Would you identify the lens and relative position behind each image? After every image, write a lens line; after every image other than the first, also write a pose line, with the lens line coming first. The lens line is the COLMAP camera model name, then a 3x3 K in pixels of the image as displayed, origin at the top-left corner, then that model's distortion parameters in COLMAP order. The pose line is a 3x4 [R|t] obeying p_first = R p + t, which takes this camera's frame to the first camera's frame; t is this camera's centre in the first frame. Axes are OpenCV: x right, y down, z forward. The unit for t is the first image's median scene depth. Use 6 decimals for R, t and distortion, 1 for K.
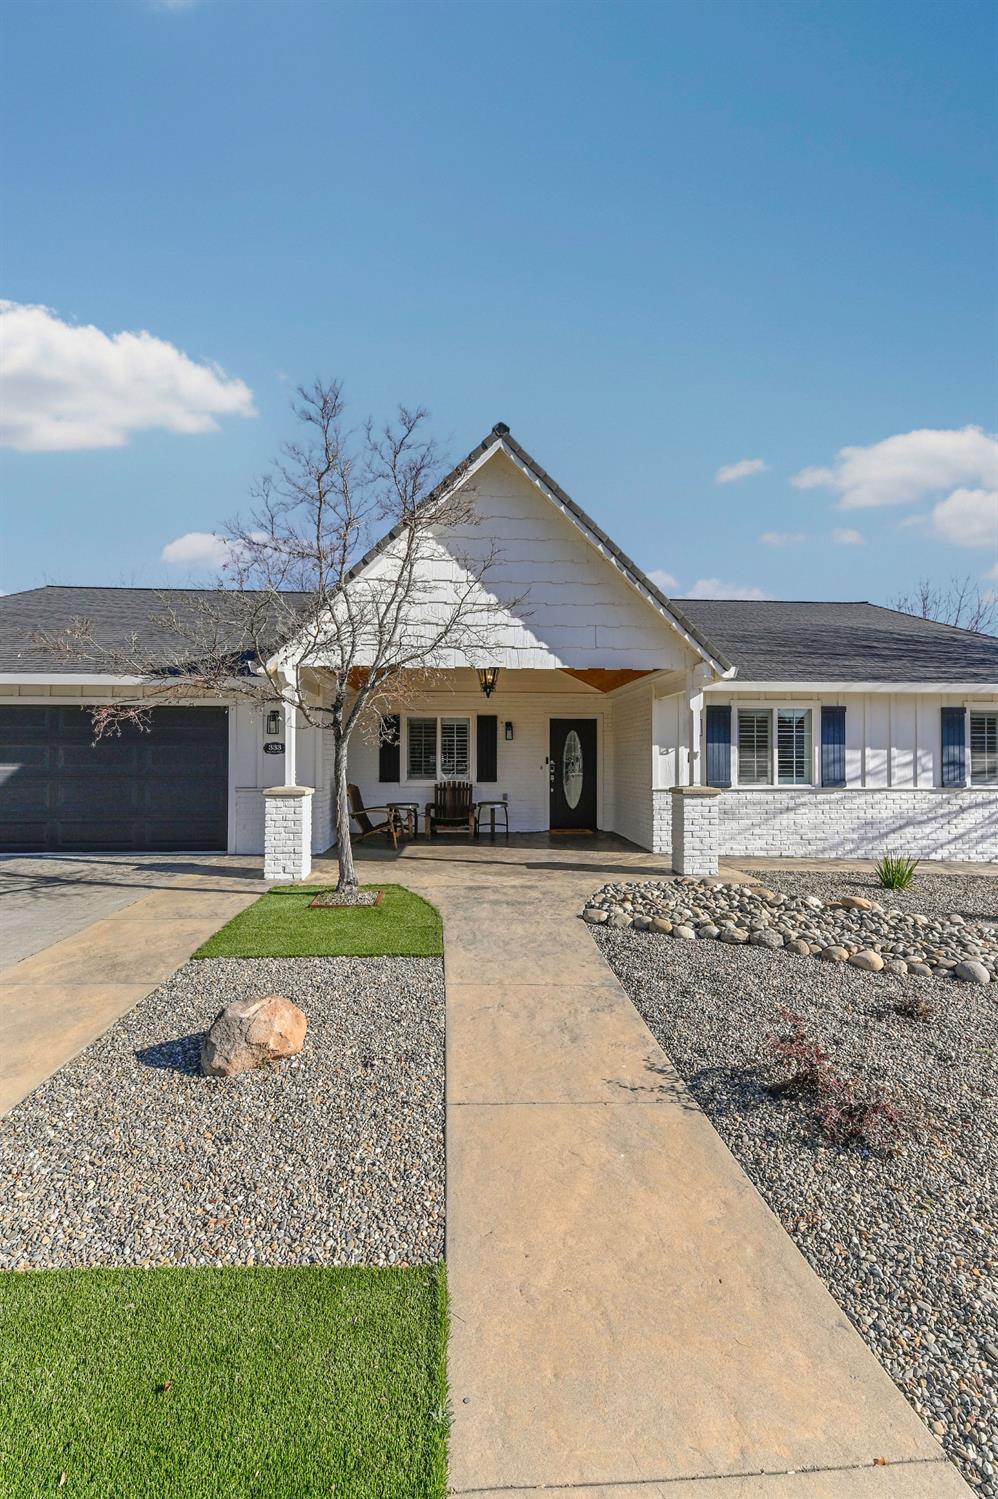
lens RADIAL K [[672.6, 0, 495.4], [0, 672.6, 746.4], [0, 0, 1]] dist [0.009243, -0.002646]
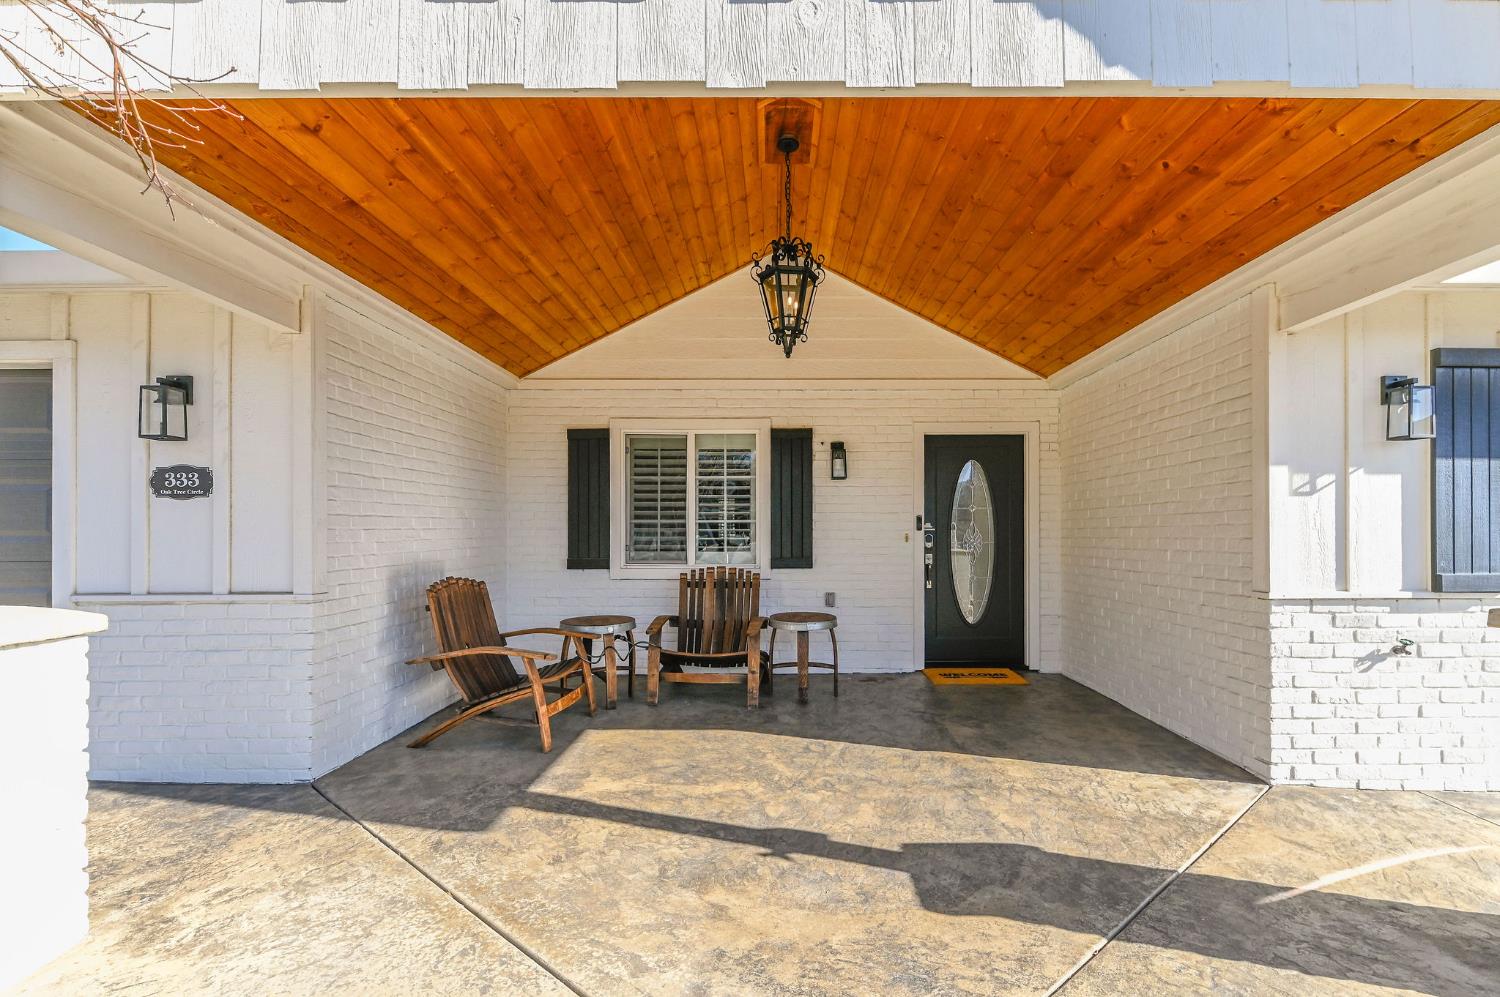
lens RADIAL K [[641.7, 0, 756.7], [0, 641.7, 513.7], [0, 0, 1]] dist [0.002057, 0.000184]
pose [[0.996359, -0.005357, -0.085085, 0.001834], [0.004317, 0.999914, -0.012395, 0.019911], [0.085144, 0.011983, 0.996297, 0.549103]]
